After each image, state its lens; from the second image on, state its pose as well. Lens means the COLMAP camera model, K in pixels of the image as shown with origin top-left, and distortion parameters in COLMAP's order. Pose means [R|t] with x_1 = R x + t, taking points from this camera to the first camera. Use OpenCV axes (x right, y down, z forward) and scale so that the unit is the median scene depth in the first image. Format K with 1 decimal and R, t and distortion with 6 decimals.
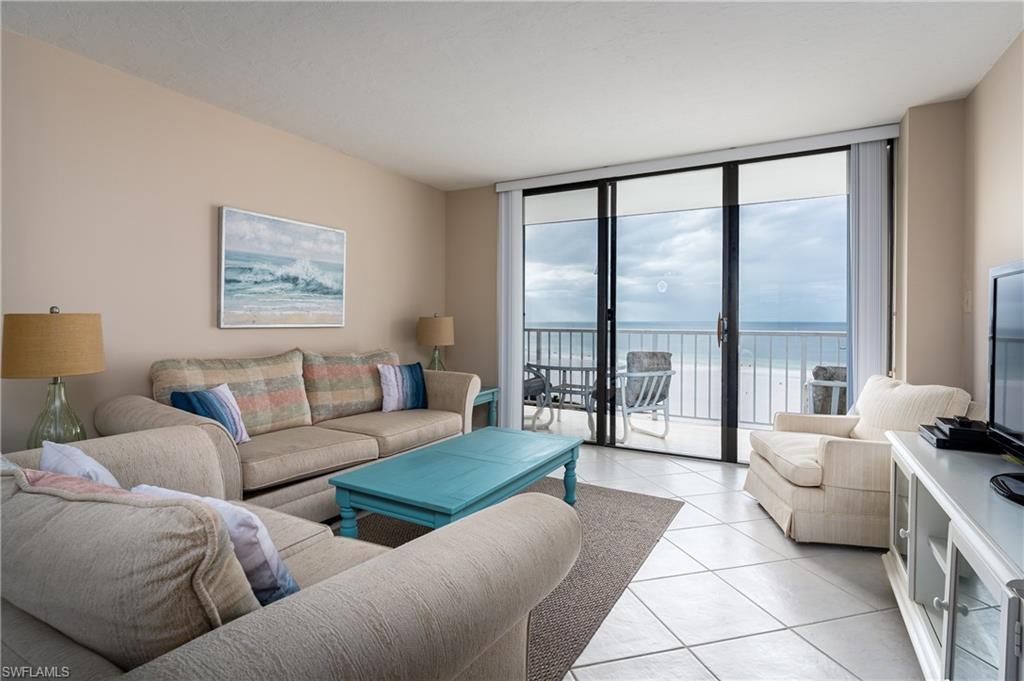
lens RADIAL K [[510.1, 0, 503.2], [0, 510.1, 320.3], [0, 0, 1]] dist [0.001468, 0.000641]
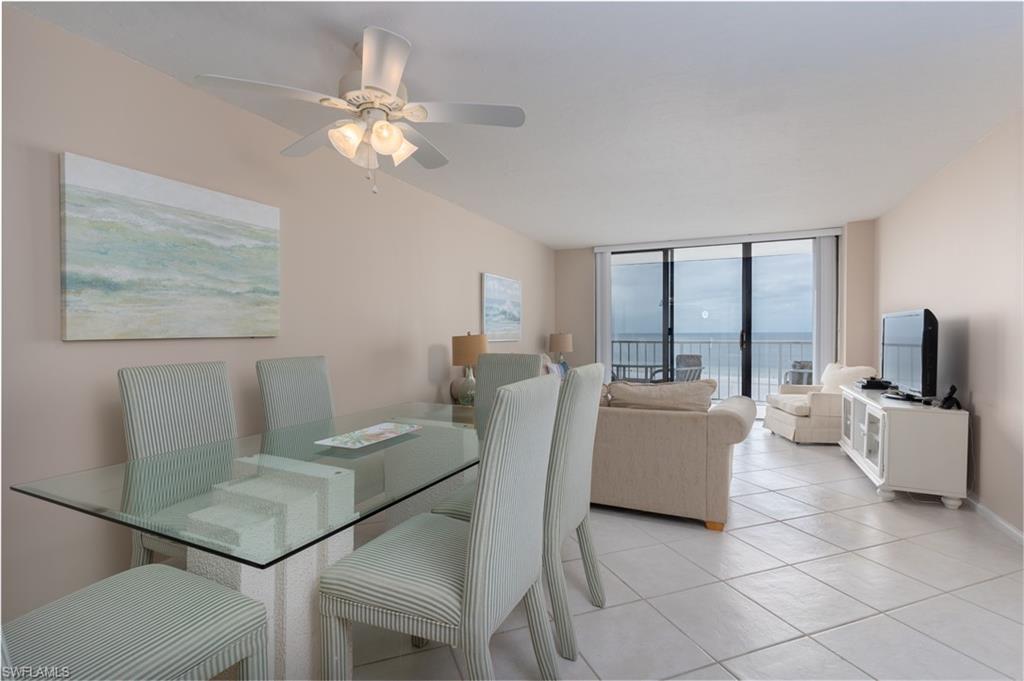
lens RADIAL K [[481.3, 0, 512.0], [0, 481.3, 340.5], [0, 0, 1]] dist [-0.001818, -0.000088]
pose [[0.996449, -0.008355, 0.083786, -0.478540], [0.006870, 0.999815, 0.017988, -0.015355], [-0.083921, -0.017349, 0.996321, -0.543885]]
